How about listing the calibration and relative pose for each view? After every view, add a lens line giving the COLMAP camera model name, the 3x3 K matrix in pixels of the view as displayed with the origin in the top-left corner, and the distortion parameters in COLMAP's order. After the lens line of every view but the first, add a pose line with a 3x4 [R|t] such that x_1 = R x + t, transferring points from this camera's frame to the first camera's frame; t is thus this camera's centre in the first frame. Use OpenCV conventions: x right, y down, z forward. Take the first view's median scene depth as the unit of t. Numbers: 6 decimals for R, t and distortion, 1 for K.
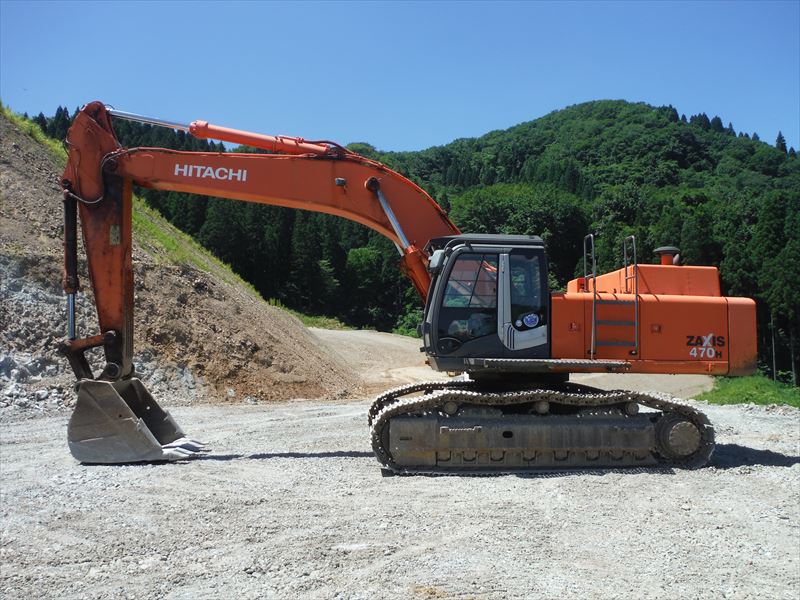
lens RADIAL K [[650.7, 0, 397.1], [0, 650.7, 291.3], [0, 0, 1]] dist [-0.090884, 0.041957]
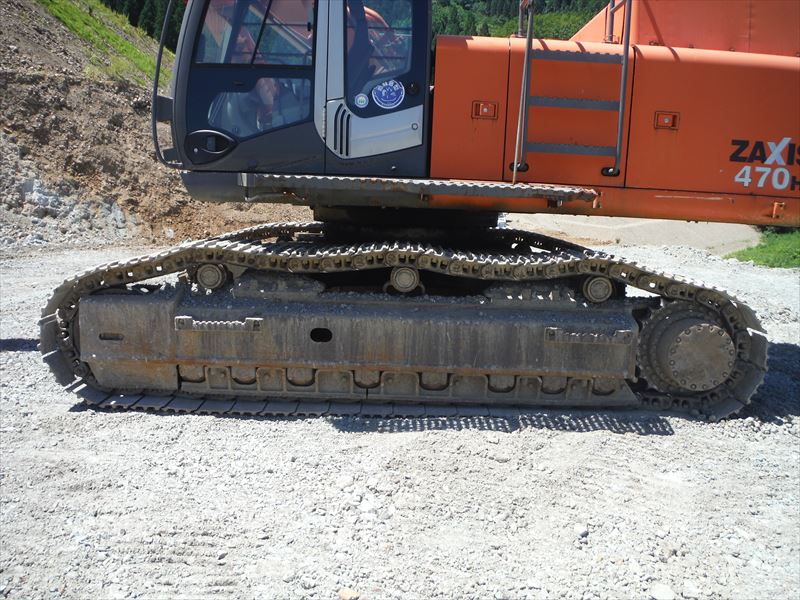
lens RADIAL K [[650.7, 0, 397.1], [0, 650.7, 291.3], [0, 0, 1]] dist [-0.090884, 0.041957]
pose [[0.998042, 0.027673, -0.056091, 0.241783], [-0.013444, 0.970750, 0.239714, 0.070527], [0.061084, -0.238491, 0.969222, 0.519676]]
